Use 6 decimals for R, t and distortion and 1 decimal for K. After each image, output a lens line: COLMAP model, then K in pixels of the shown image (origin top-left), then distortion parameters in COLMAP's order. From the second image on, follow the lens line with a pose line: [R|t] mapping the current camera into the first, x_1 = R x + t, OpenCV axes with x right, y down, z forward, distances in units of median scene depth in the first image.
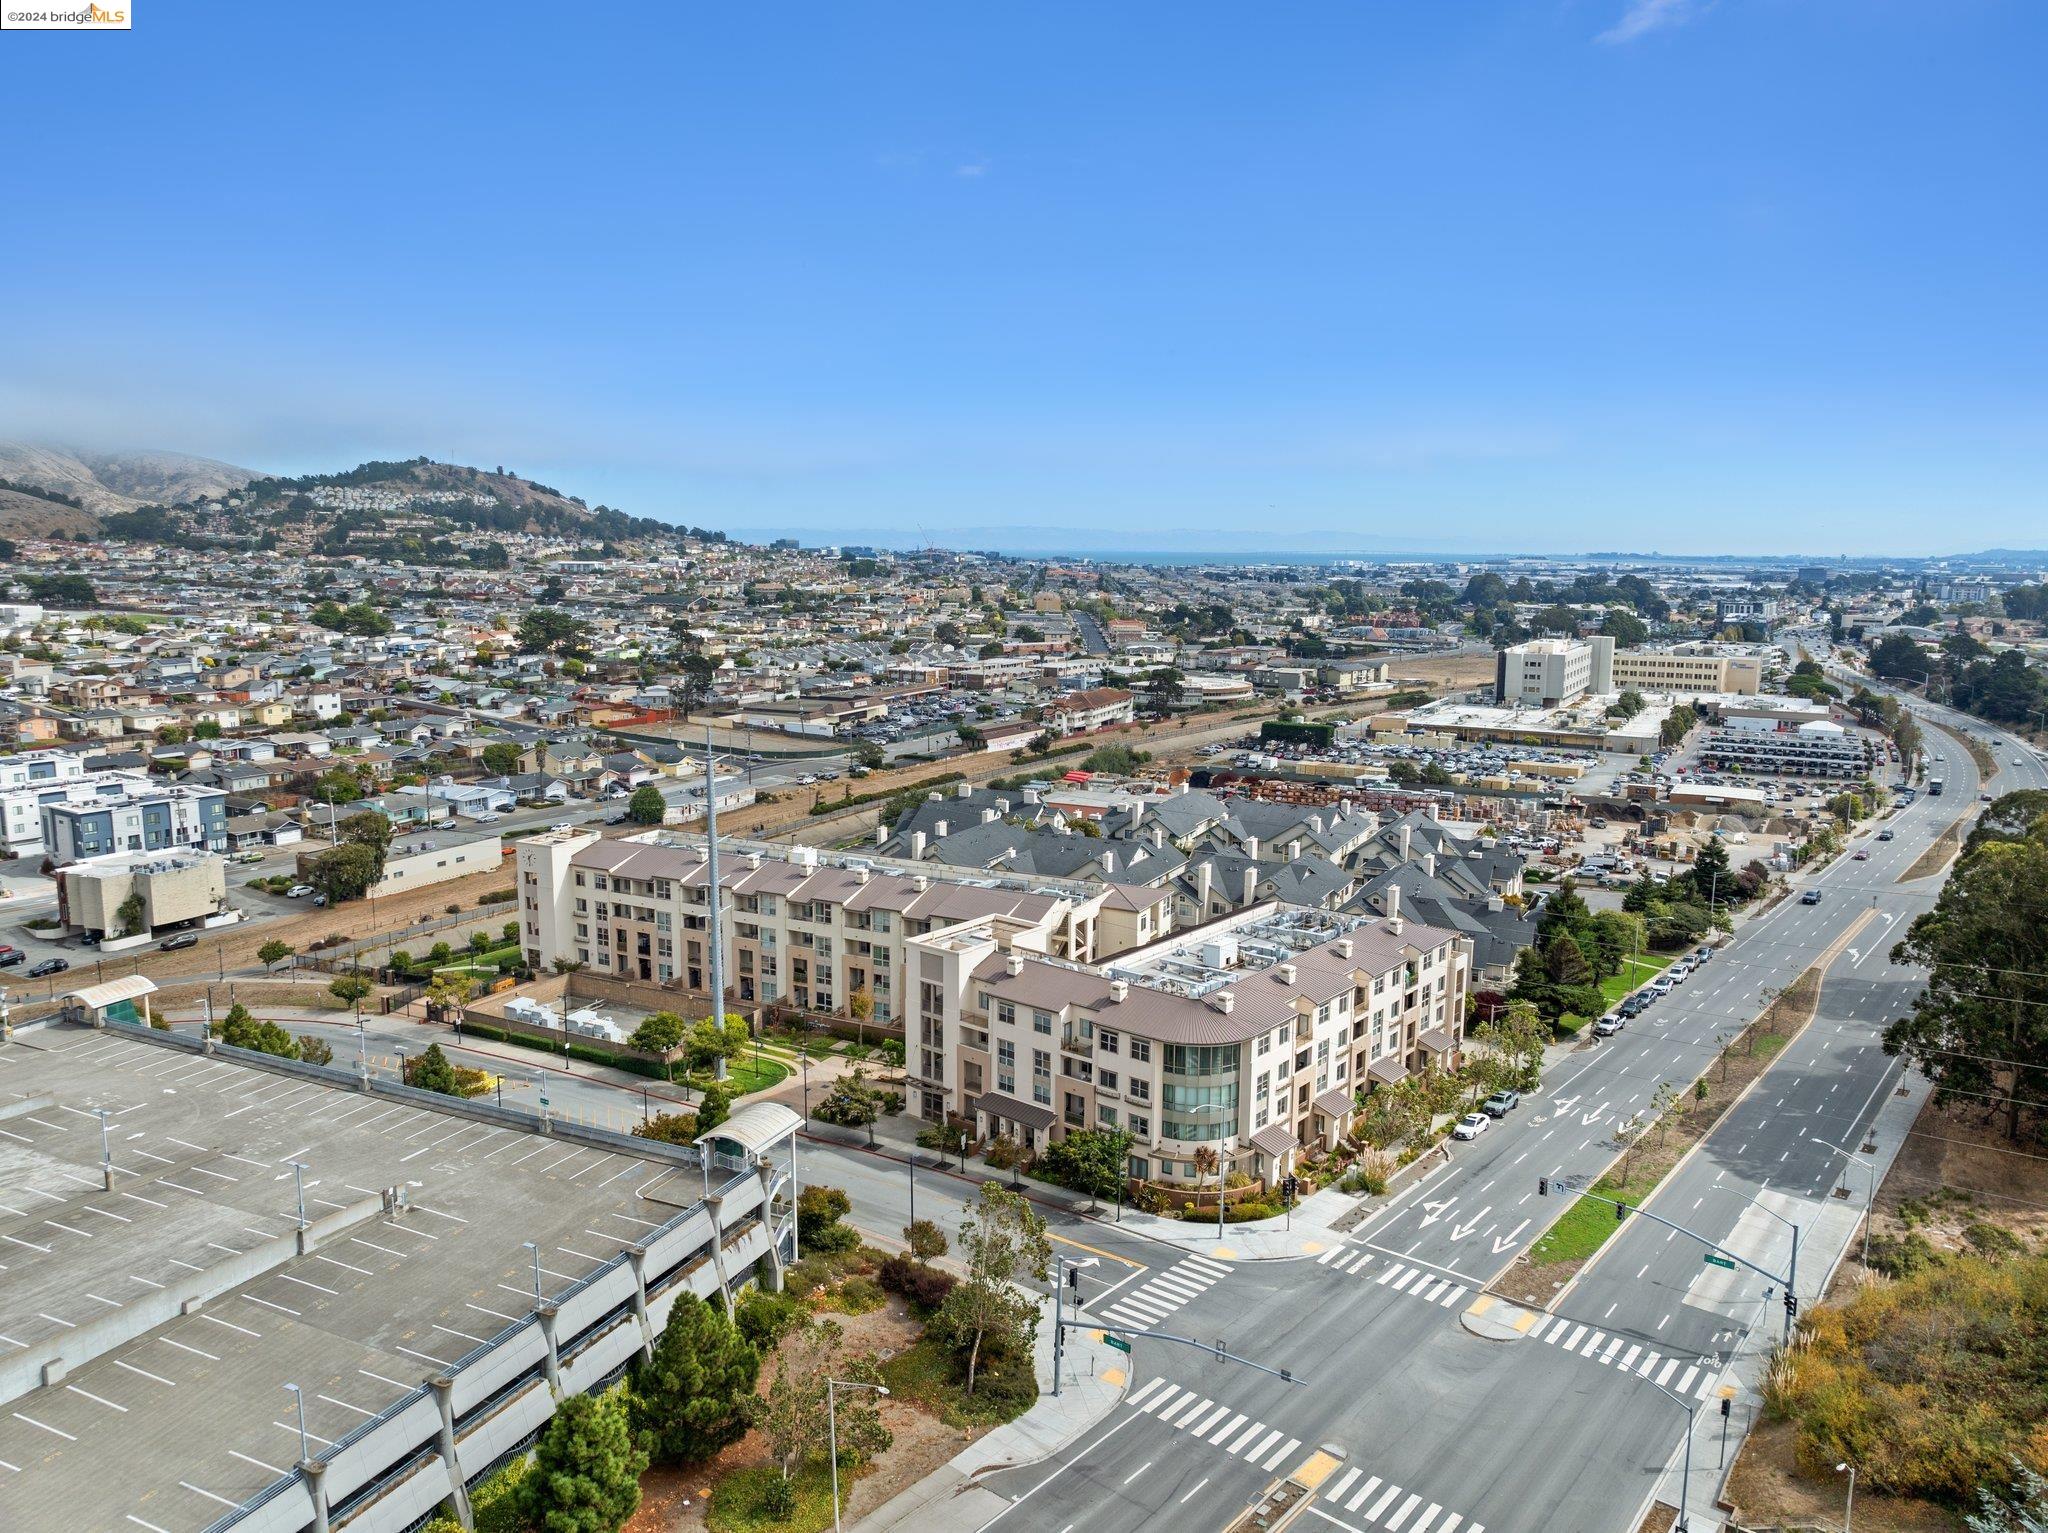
lens RADIAL K [[1480.9, 0, 1024.0], [0, 1480.9, 766.5], [0, 0, 1]] dist [-0.036253, 0.000465]
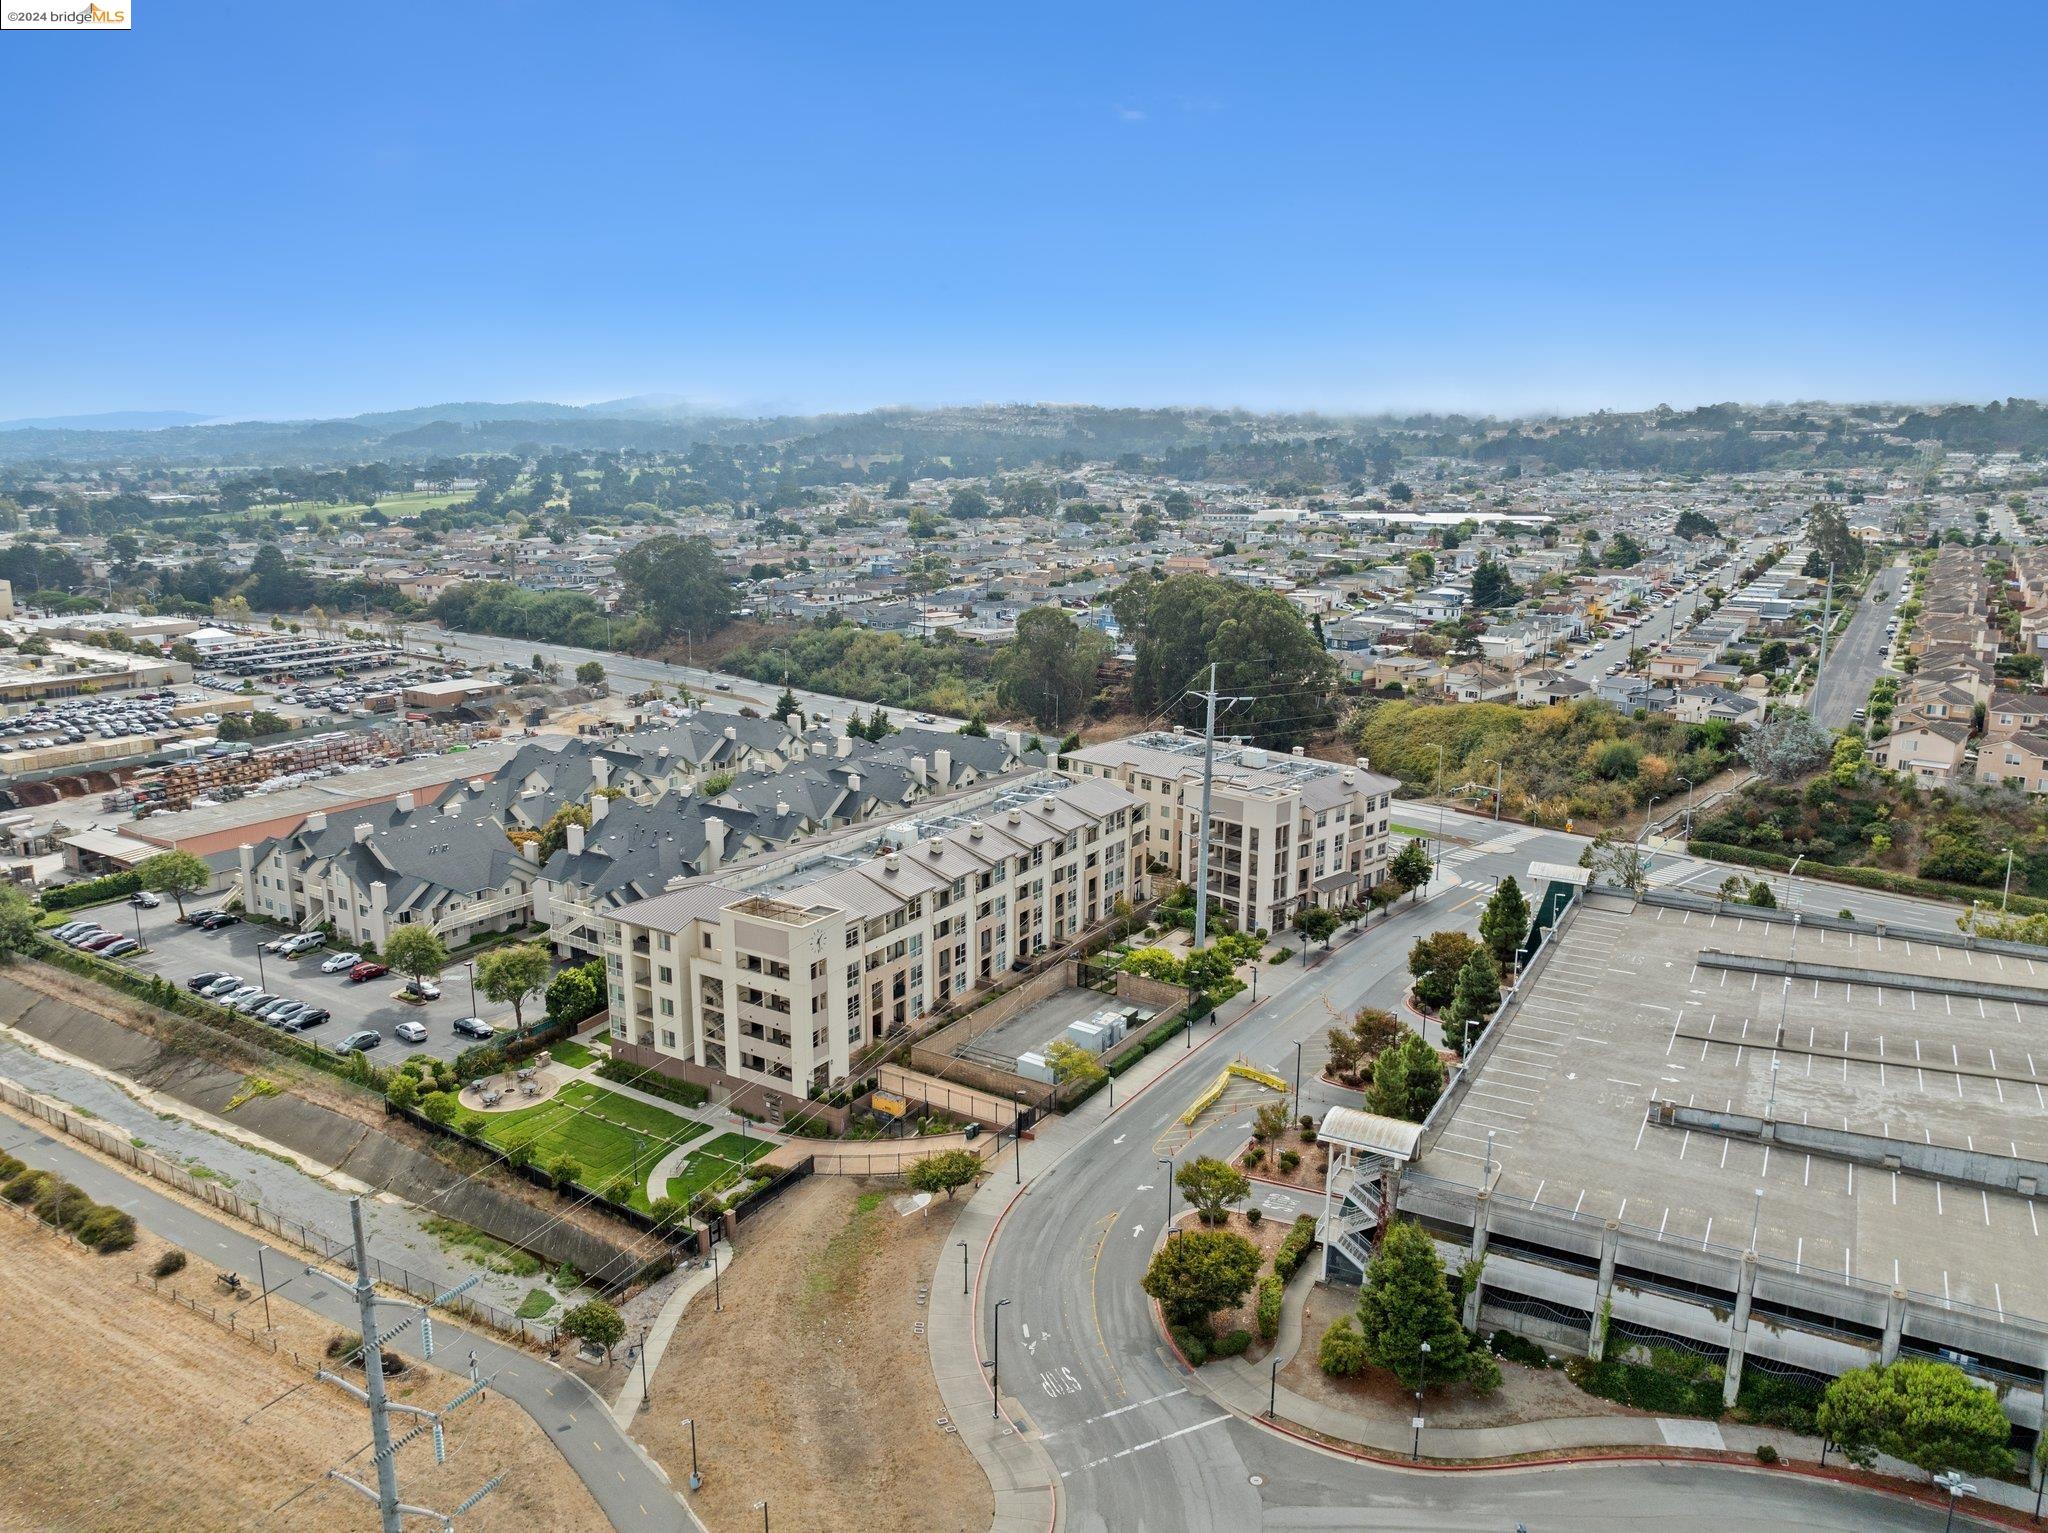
lens RADIAL K [[1480.9, 0, 1024.0], [0, 1480.9, 766.5], [0, 0, 1]] dist [-0.036253, 0.000465]
pose [[0.086650, -0.219527, 0.971751, -0.725090], [0.146463, 0.967628, 0.205536, -0.111406], [-0.985414, 0.124516, 0.115997, 0.577391]]
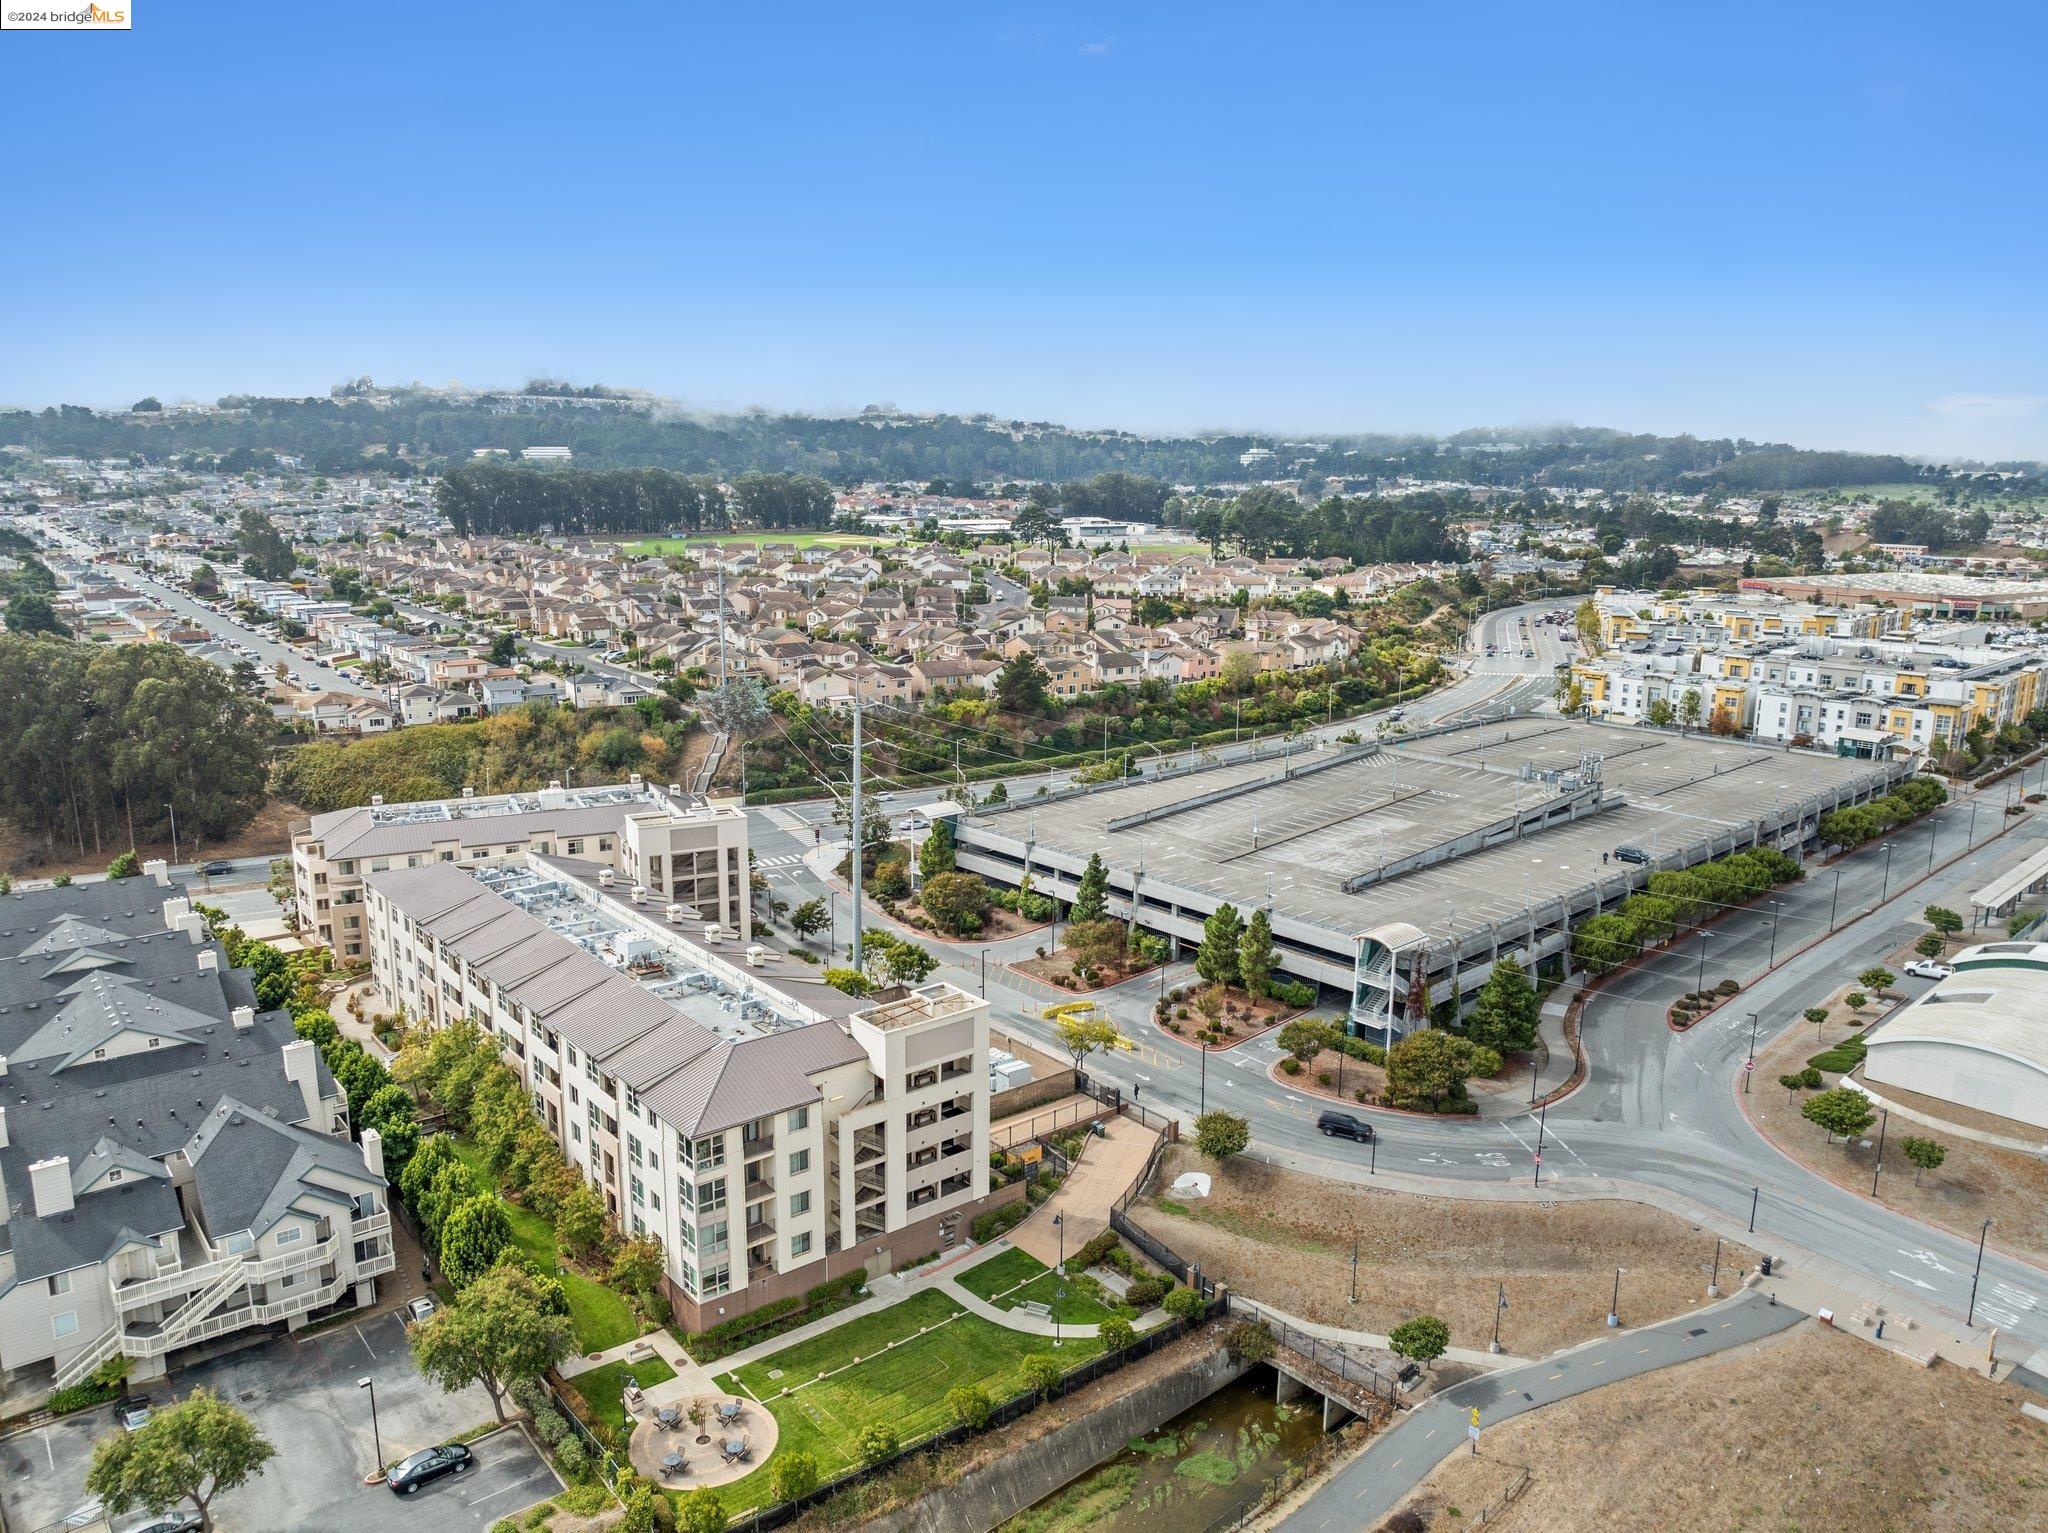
lens RADIAL K [[1433.5, 0, 1024.0], [0, 1433.5, 766.5], [0, 0, 1]] dist [-0.037844, -0.005498]
pose [[-0.922440, -0.092739, 0.374839, -0.433160], [0.042590, 0.940373, 0.337467, -0.177620], [-0.383785, 0.327257, -0.863488, 1.045663]]
